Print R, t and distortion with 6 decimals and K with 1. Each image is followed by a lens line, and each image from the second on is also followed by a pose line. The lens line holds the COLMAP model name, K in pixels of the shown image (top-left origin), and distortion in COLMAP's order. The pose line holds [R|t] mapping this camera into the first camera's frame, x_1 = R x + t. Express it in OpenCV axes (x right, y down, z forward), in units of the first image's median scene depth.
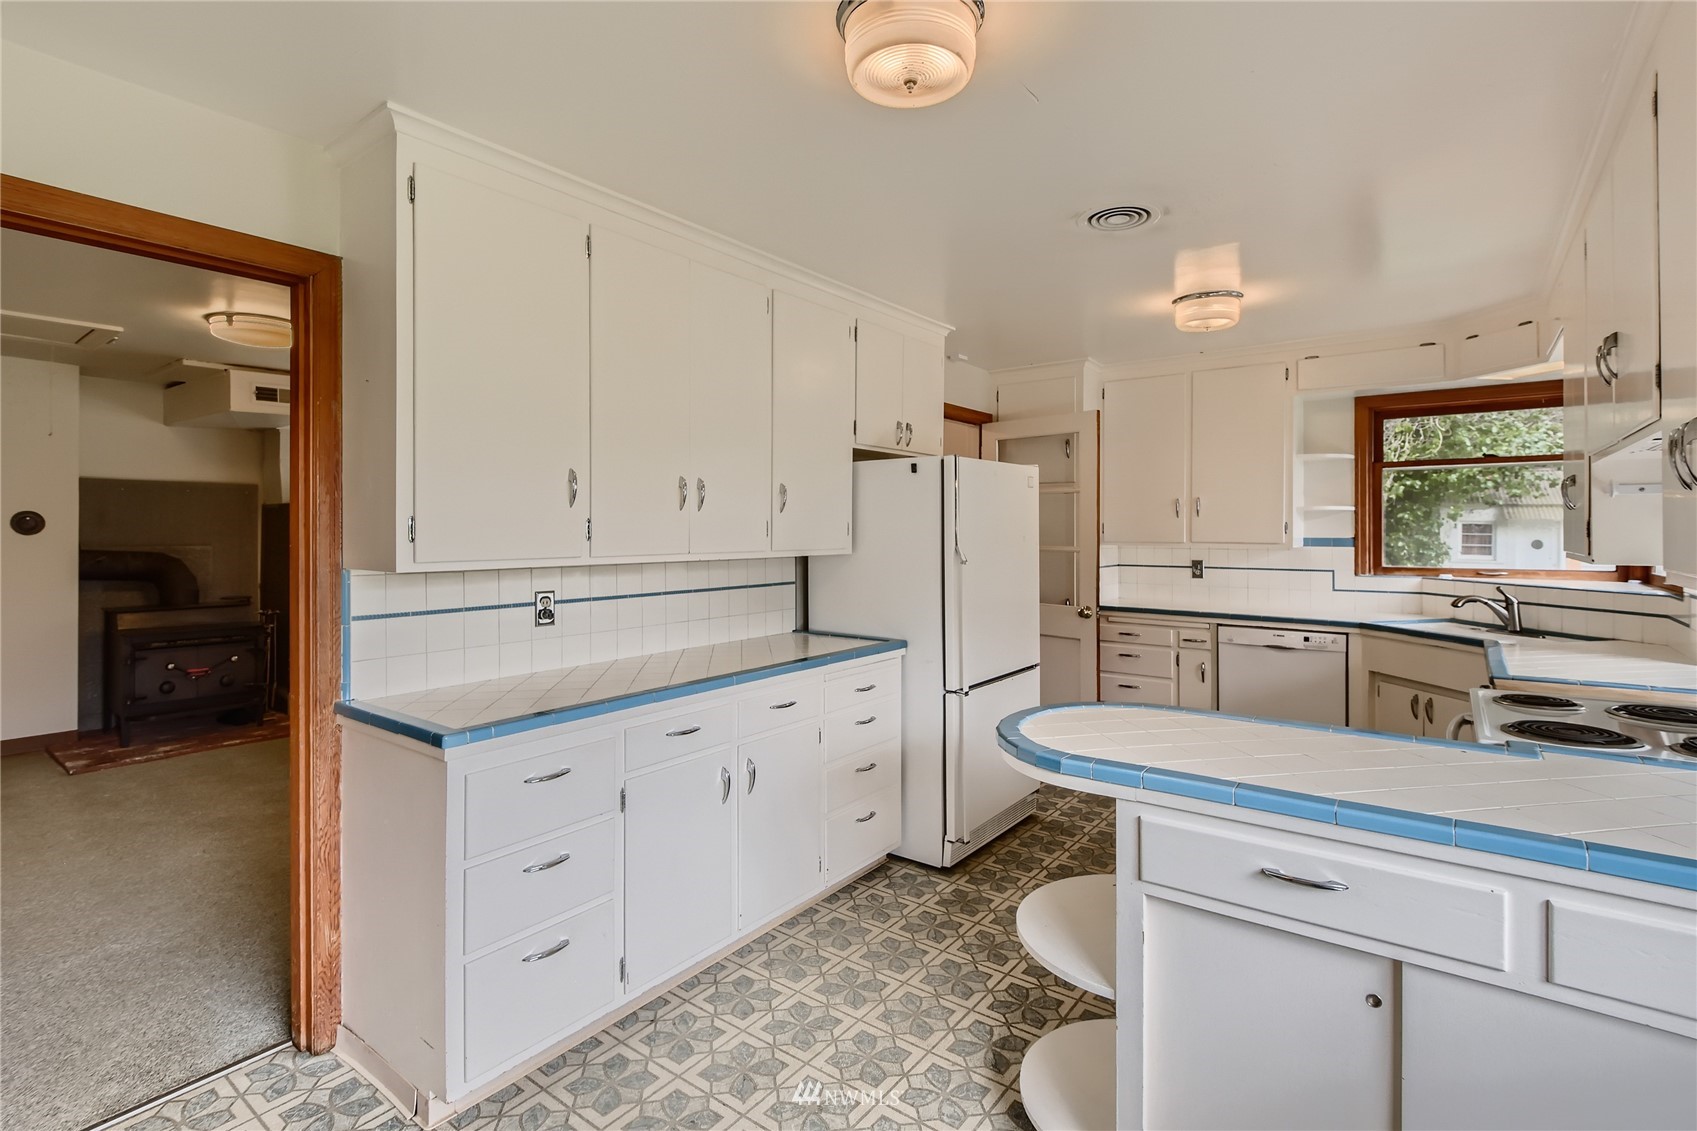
lens RADIAL K [[806.2, 0, 860.0], [0, 806.2, 525.8], [0, 0, 1]] dist [0.013252, -0.007208]
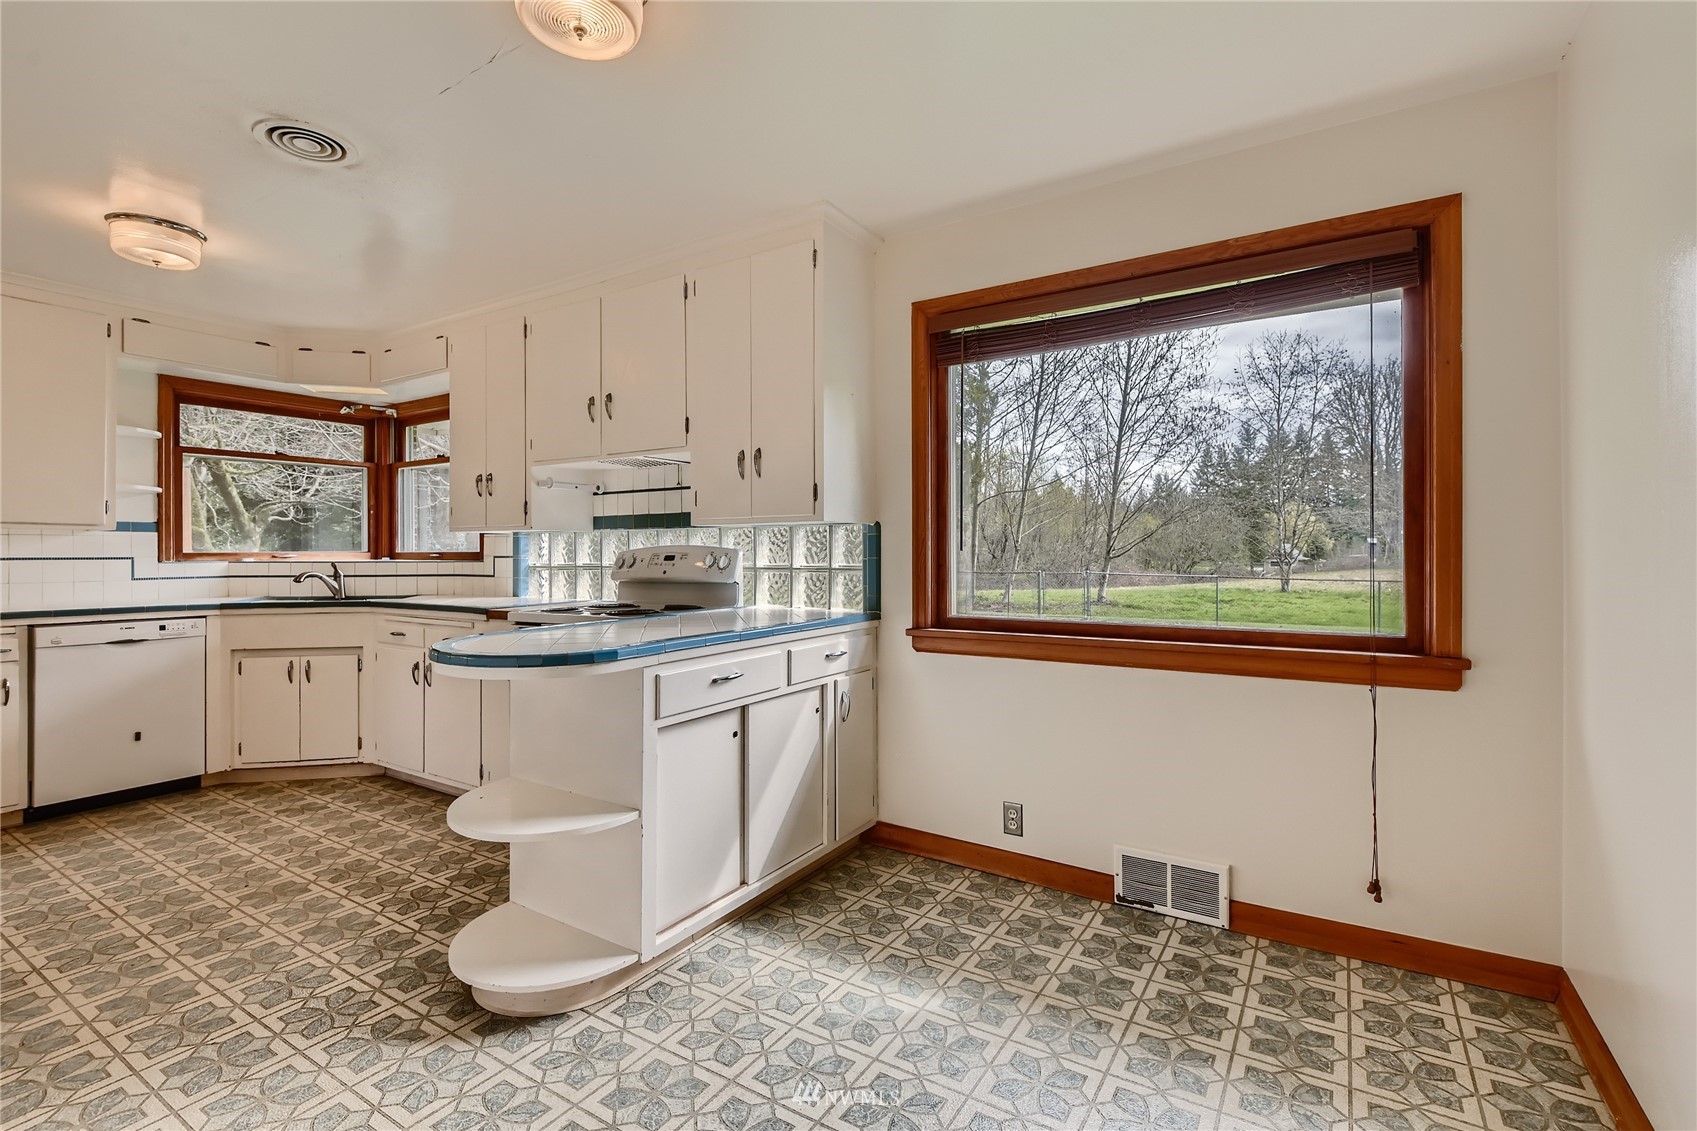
lens RADIAL K [[806.2, 0, 844.2], [0, 806.2, 539.7], [0, 0, 1]] dist [0.013252, -0.007208]
pose [[-0.090615, 0.023417, 0.995611, -0.420915], [-0.002923, 0.999713, -0.023780, 0.058168], [-0.995882, -0.005065, -0.090521, 0.304455]]
